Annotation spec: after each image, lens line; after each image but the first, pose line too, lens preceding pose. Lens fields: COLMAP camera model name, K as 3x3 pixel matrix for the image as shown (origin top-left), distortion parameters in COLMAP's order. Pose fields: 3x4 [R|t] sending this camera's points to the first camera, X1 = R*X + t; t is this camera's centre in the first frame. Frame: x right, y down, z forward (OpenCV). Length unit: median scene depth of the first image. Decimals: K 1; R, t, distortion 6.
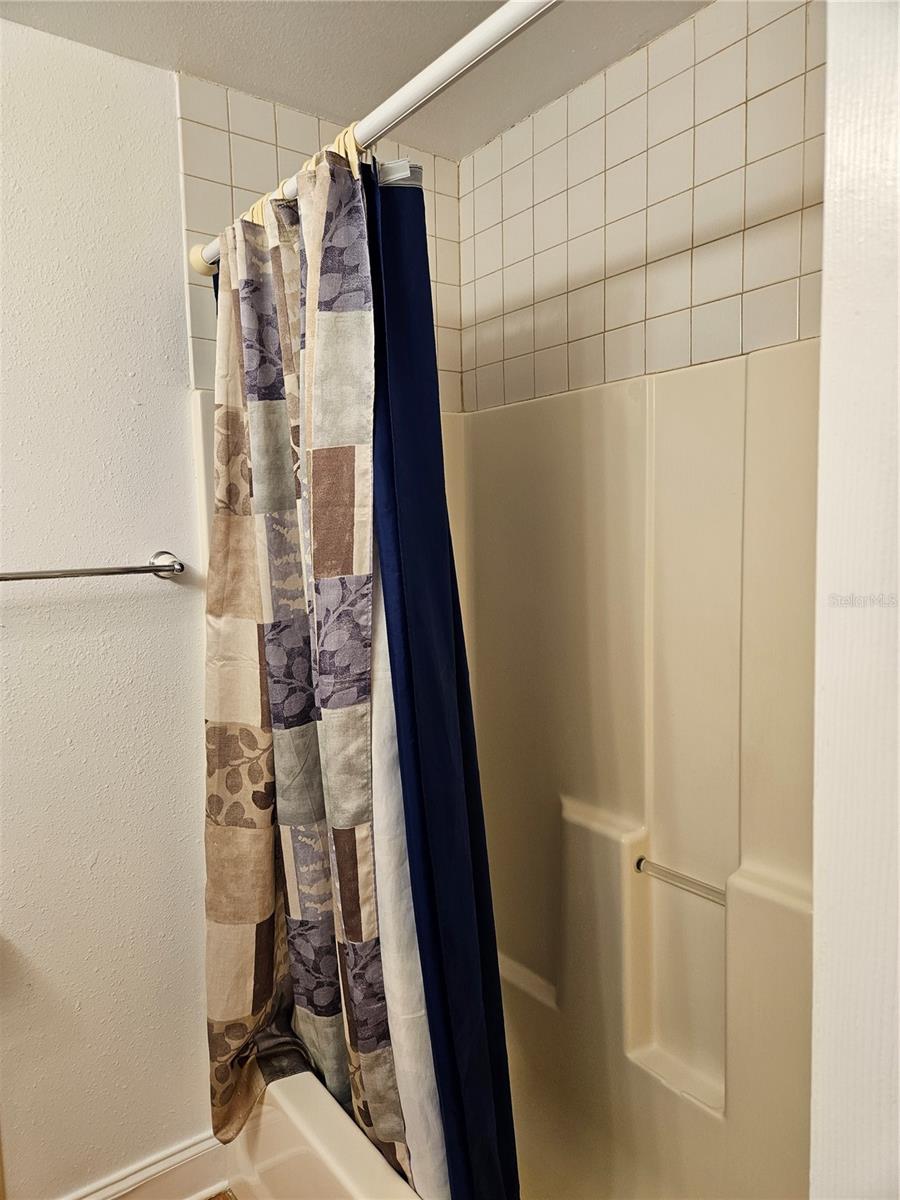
lens RADIAL K [[805.1, 0, 444.9], [0, 805.1, 598.8], [0, 0, 1]] dist [0.076468, -0.067099]
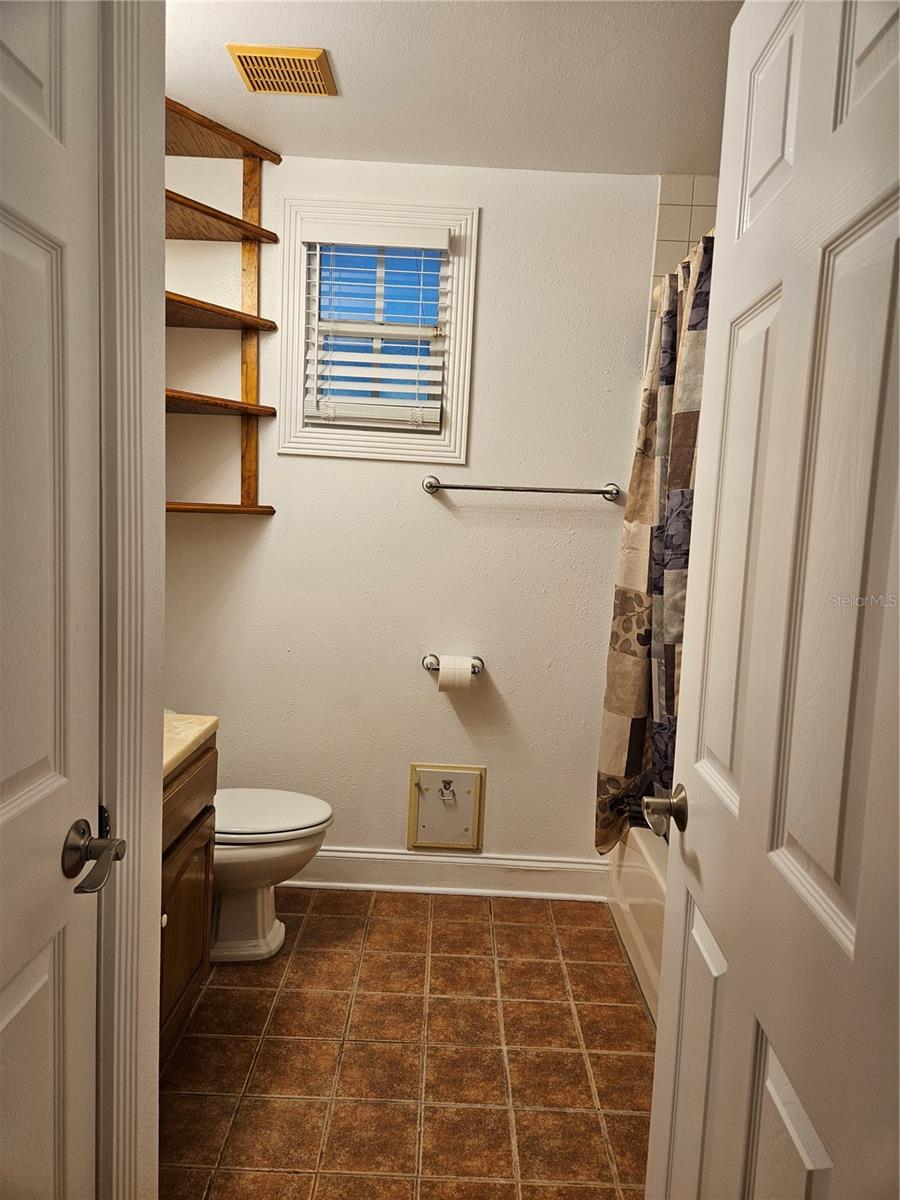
lens RADIAL K [[805.1, 0, 444.9], [0, 805.1, 598.8], [0, 0, 1]] dist [0.076468, -0.067099]
pose [[0.789814, 0.126593, -0.600140, 0.408364], [-0.116521, 0.991618, 0.055825, 0.125739], [0.602177, 0.025838, 0.797945, -0.494833]]
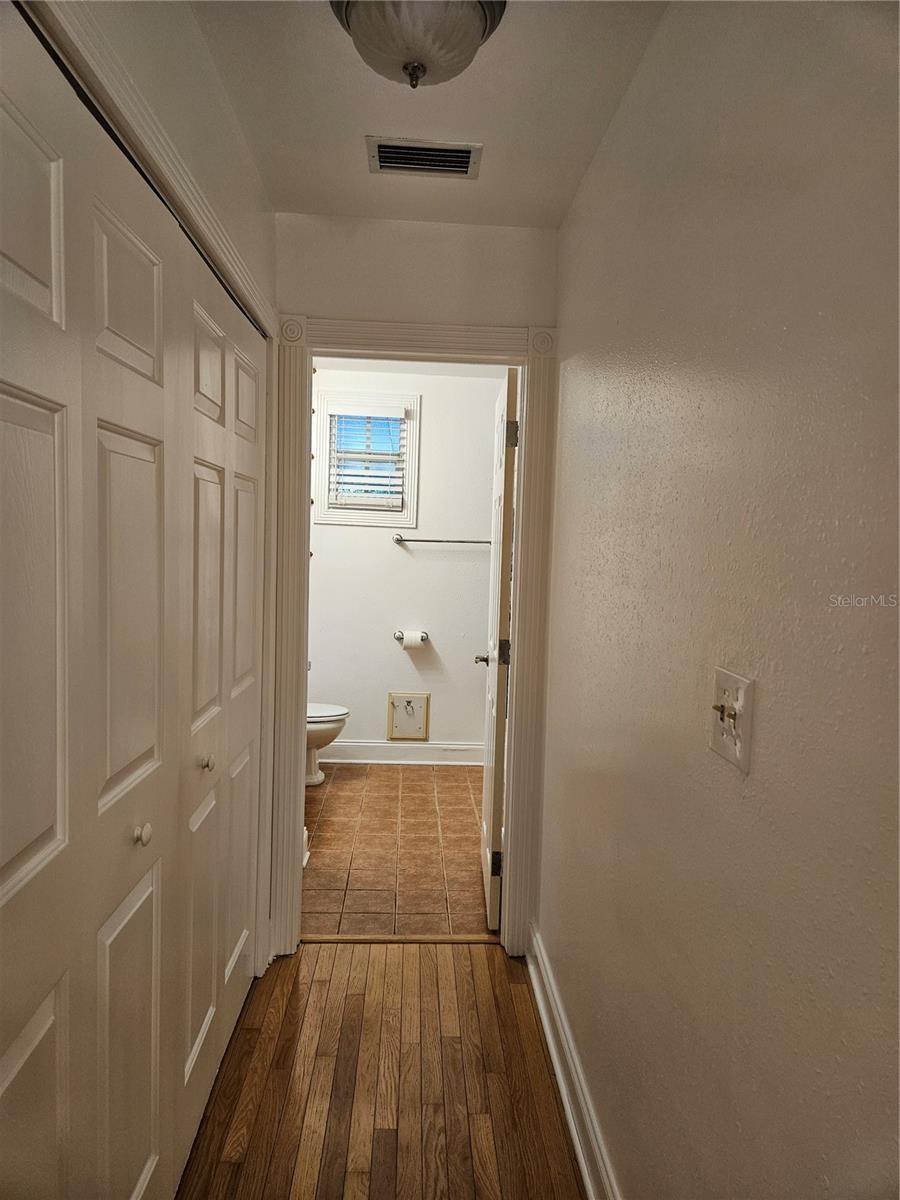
lens RADIAL K [[805.1, 0, 444.9], [0, 805.1, 598.8], [0, 0, 1]] dist [0.076468, -0.067099]
pose [[0.820751, 0.096146, -0.563138, 1.396495], [-0.101789, 0.994575, 0.021453, 0.133096], [0.562145, 0.039714, 0.826085, -1.799926]]
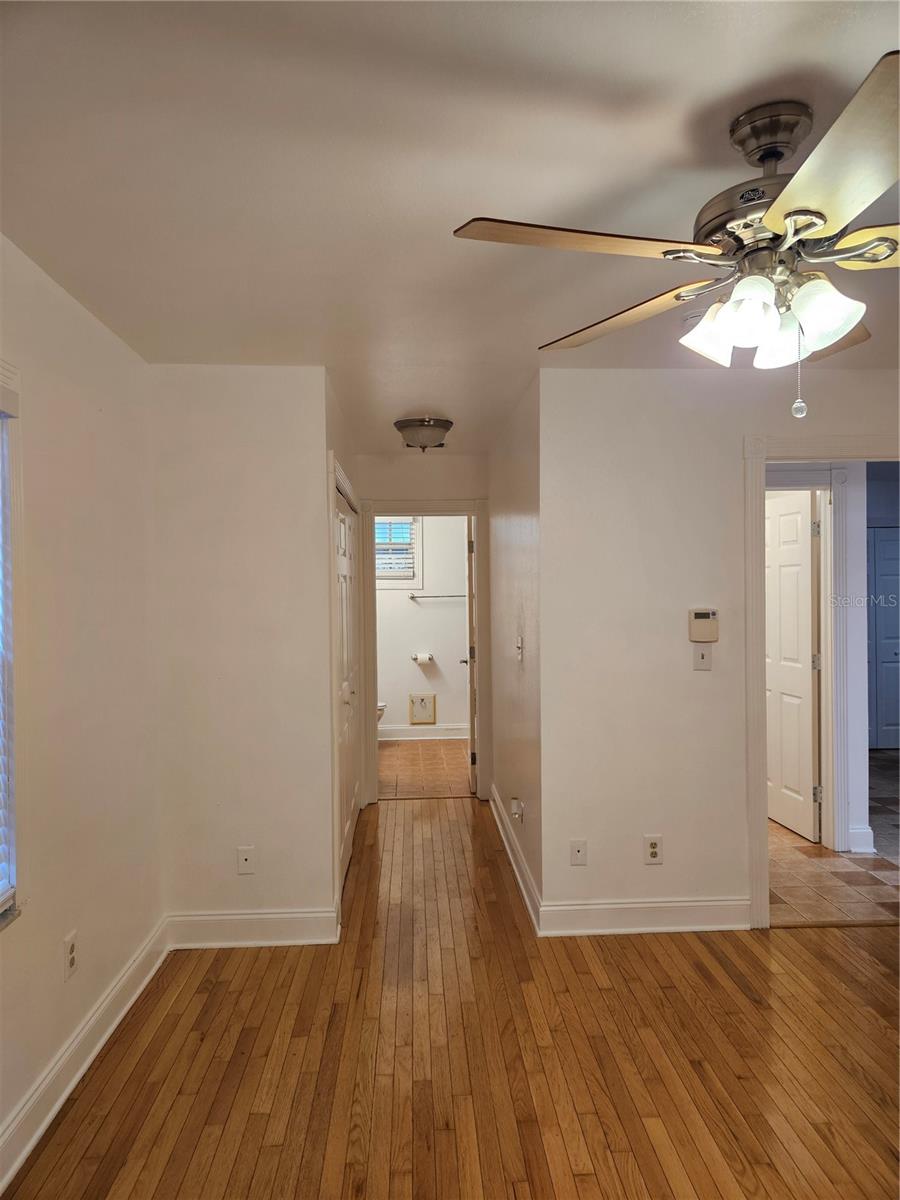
lens RADIAL K [[805.1, 0, 444.9], [0, 805.1, 598.8], [0, 0, 1]] dist [0.076468, -0.067099]
pose [[0.824894, 0.027326, -0.564627, 2.590468], [-0.057676, 0.997687, -0.035978, 0.174598], [0.562338, 0.062244, 0.824562, -3.525540]]
